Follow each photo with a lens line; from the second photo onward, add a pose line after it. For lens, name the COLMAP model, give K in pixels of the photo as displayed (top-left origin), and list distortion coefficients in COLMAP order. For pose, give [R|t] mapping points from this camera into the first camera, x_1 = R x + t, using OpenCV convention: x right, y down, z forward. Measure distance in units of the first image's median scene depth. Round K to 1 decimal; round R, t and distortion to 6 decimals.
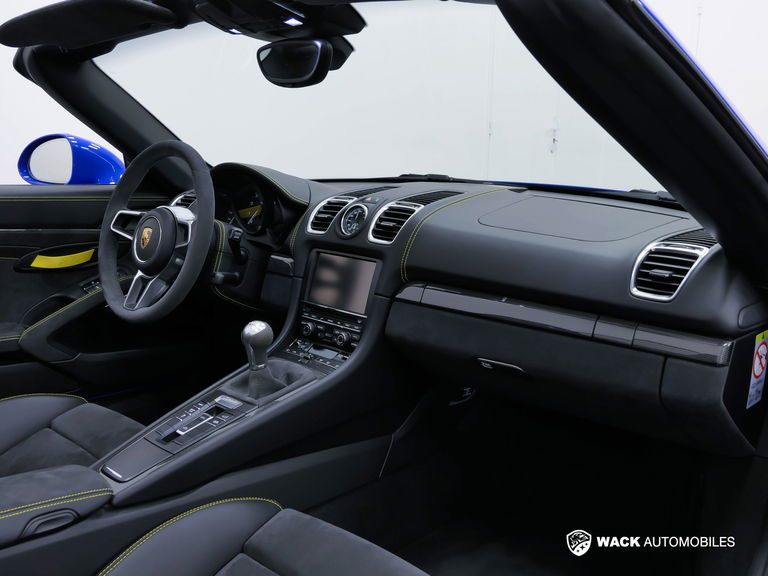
lens RADIAL K [[749.1, 0, 385.6], [0, 749.1, 287.9], [0, 0, 1]] dist [-0.022564, 0.000000]
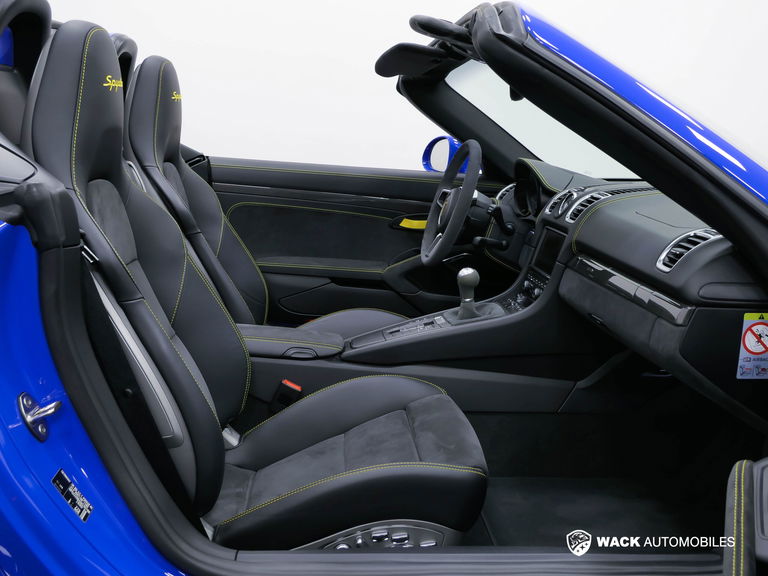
lens RADIAL K [[749.1, 0, 386.0], [0, 749.1, 287.6], [0, 0, 1]] dist [-0.022564, 0.000000]
pose [[0.755058, 0.142907, -0.639895, 0.499314], [-0.152648, 0.987454, 0.040407, 0.038918], [0.637642, 0.067169, 0.767399, -0.140078]]
